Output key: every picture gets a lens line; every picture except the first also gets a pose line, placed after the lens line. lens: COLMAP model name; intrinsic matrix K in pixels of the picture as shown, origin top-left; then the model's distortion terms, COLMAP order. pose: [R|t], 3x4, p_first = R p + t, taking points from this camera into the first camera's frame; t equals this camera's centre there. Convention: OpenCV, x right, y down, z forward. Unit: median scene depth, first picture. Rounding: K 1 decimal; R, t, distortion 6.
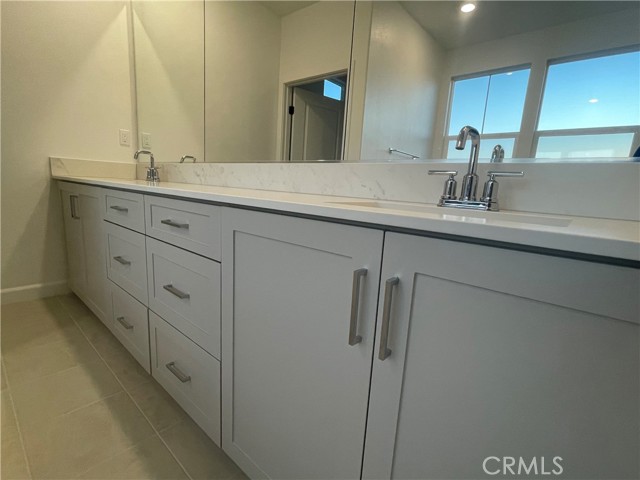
lens RADIAL K [[305.5, 0, 318.5], [0, 305.5, 243.2], [0, 0, 1]] dist [-0.011364, 0.005307]
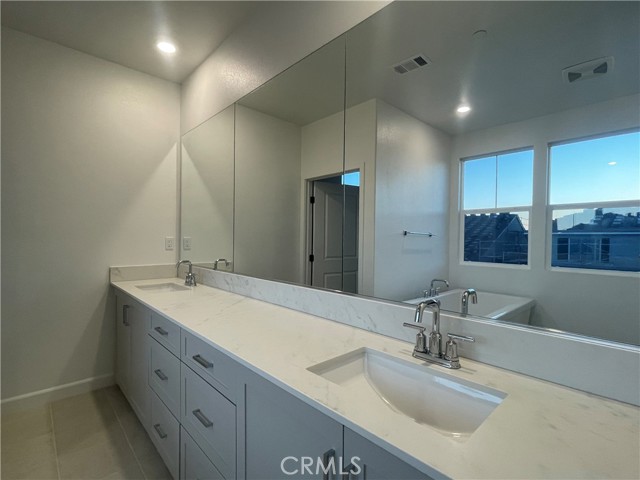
lens RADIAL K [[305.5, 0, 319.1], [0, 305.5, 242.8], [0, 0, 1]] dist [-0.011364, 0.005307]
pose [[0.994101, -0.044641, -0.098845, 0.060949], [0.026829, 0.984257, -0.174695, -0.132382], [0.105088, 0.171013, 0.979648, -0.105343]]
